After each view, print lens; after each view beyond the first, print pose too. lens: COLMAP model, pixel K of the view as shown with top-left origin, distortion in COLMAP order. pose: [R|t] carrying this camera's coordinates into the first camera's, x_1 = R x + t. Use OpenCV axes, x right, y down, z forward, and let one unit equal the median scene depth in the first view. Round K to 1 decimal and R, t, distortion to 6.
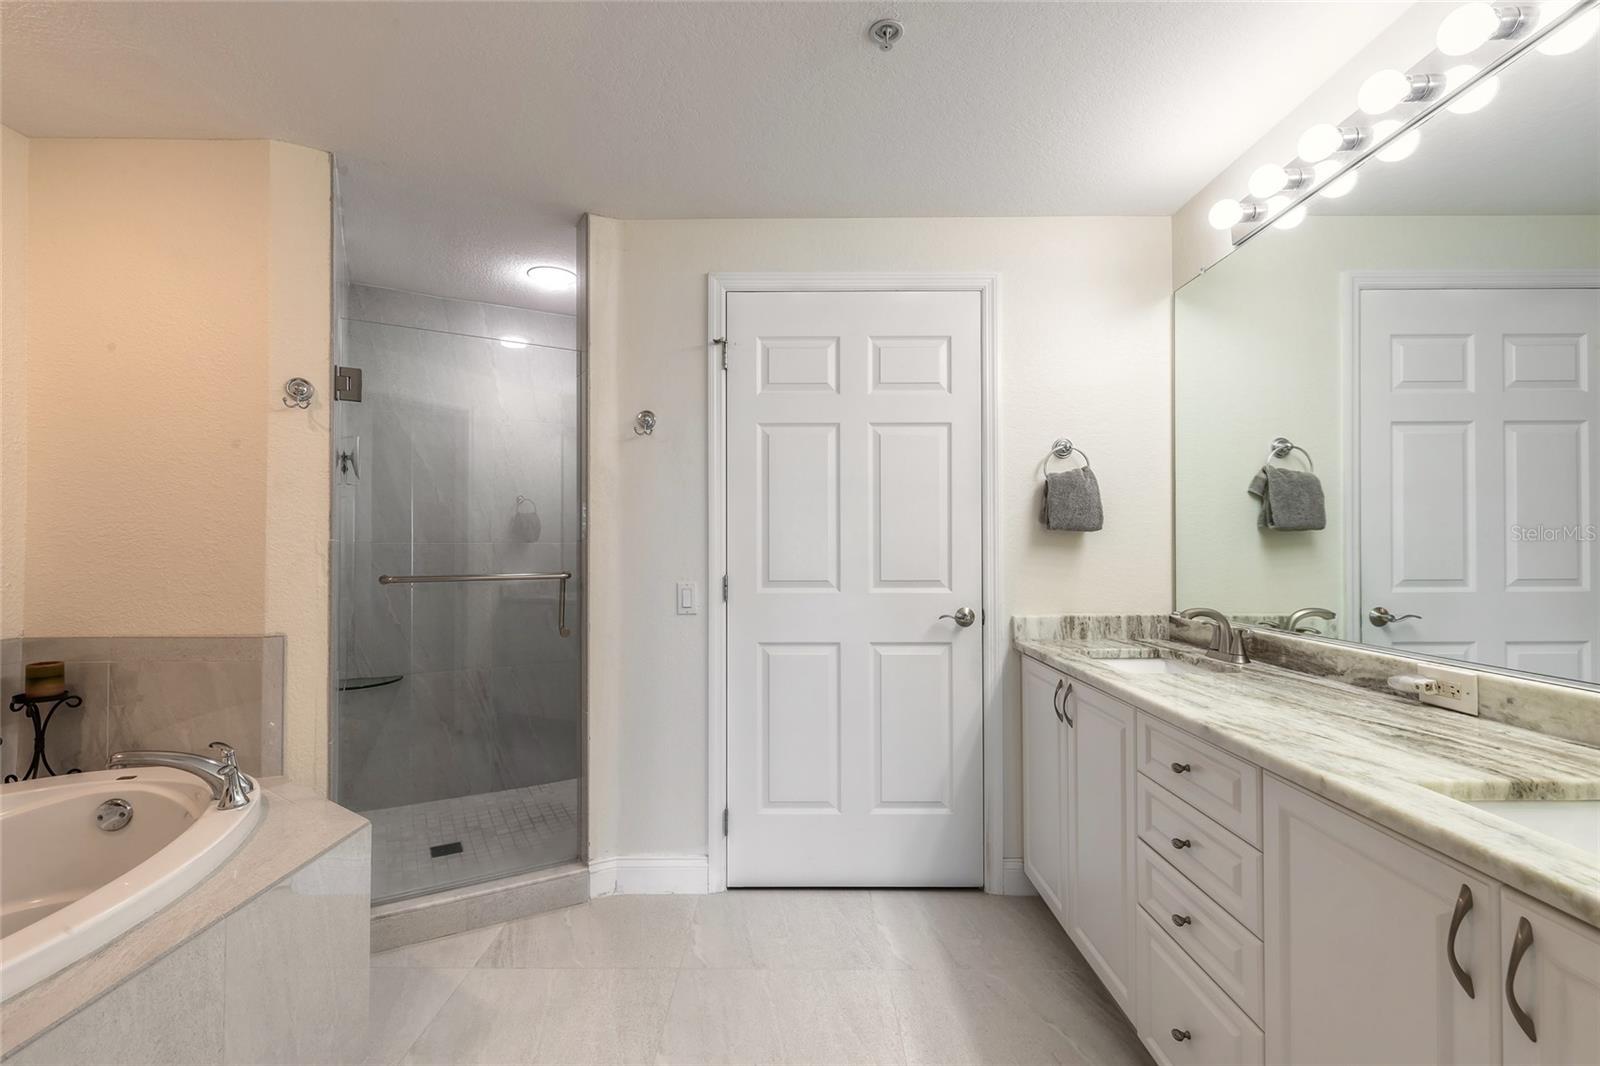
lens RADIAL K [[720.0, 0, 796.4], [0, 720.0, 537.5], [0, 0, 1]] dist [0.008176, -0.001789]
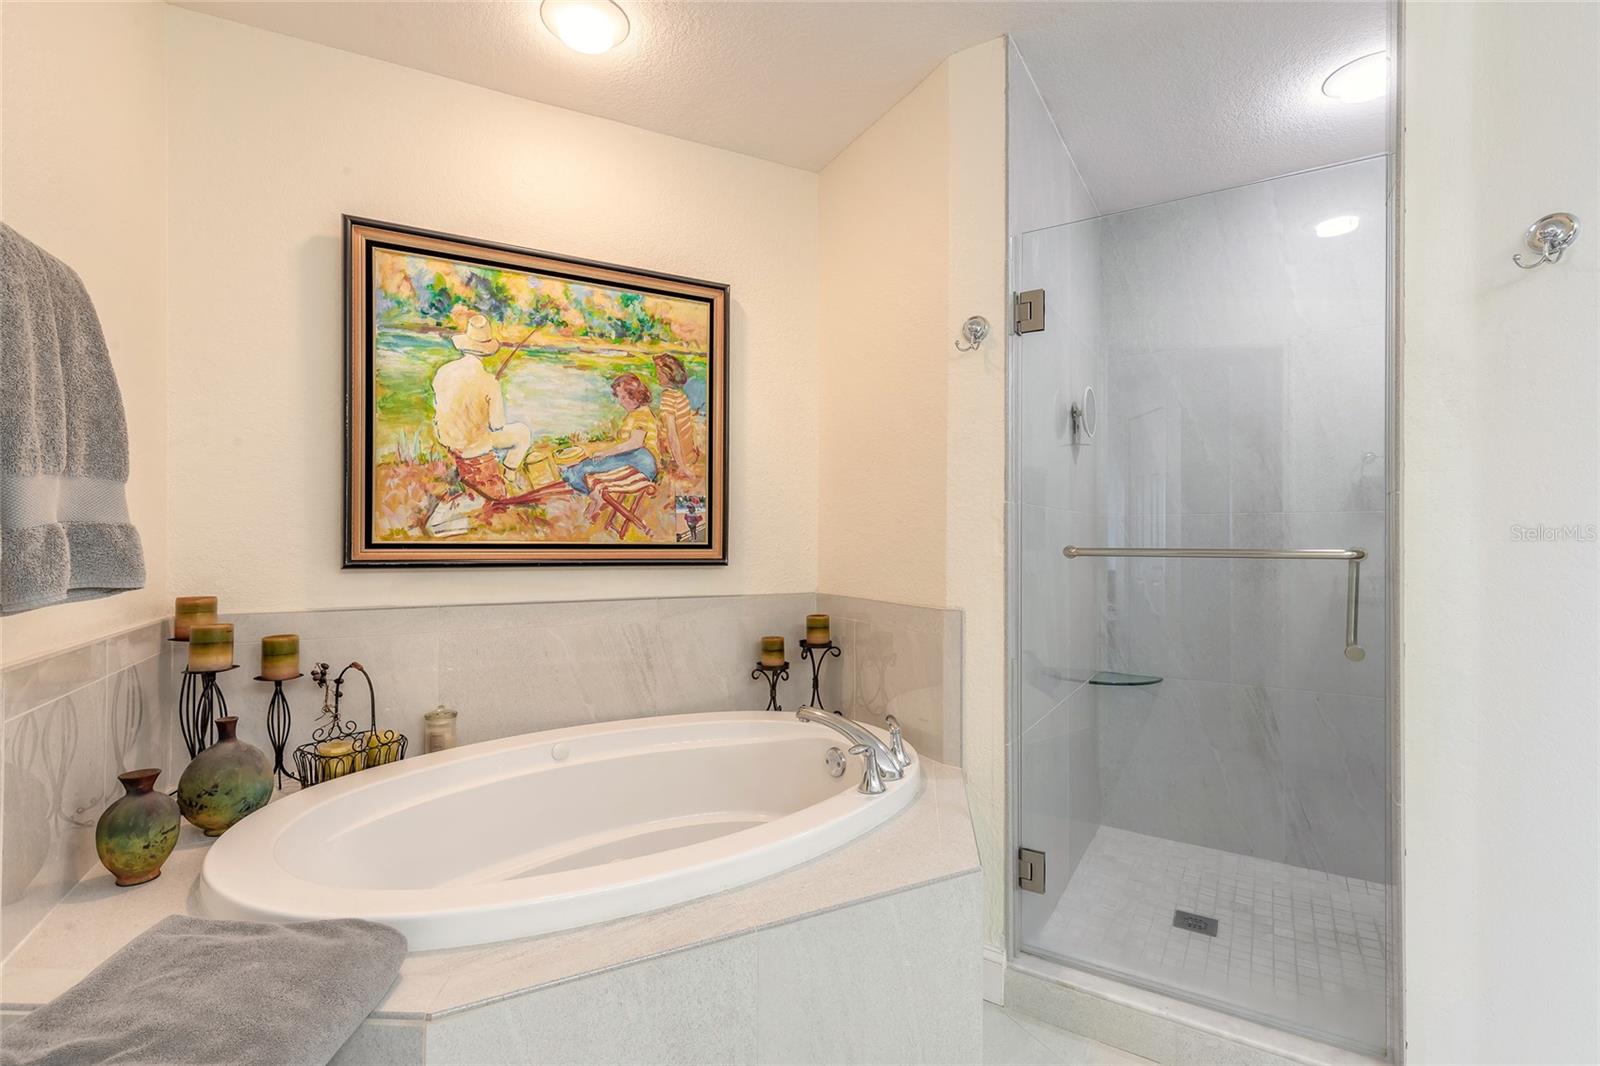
lens RADIAL K [[732.7, 0, 799.7], [0, 732.7, 537.4], [0, 0, 1]] dist [0.008999, -0.000428]
pose [[0.465695, 0.000951, -0.884945, -0.005962], [0.008626, 0.999947, 0.005613, 0.037750], [0.884903, -0.010247, 0.465662, 0.392051]]
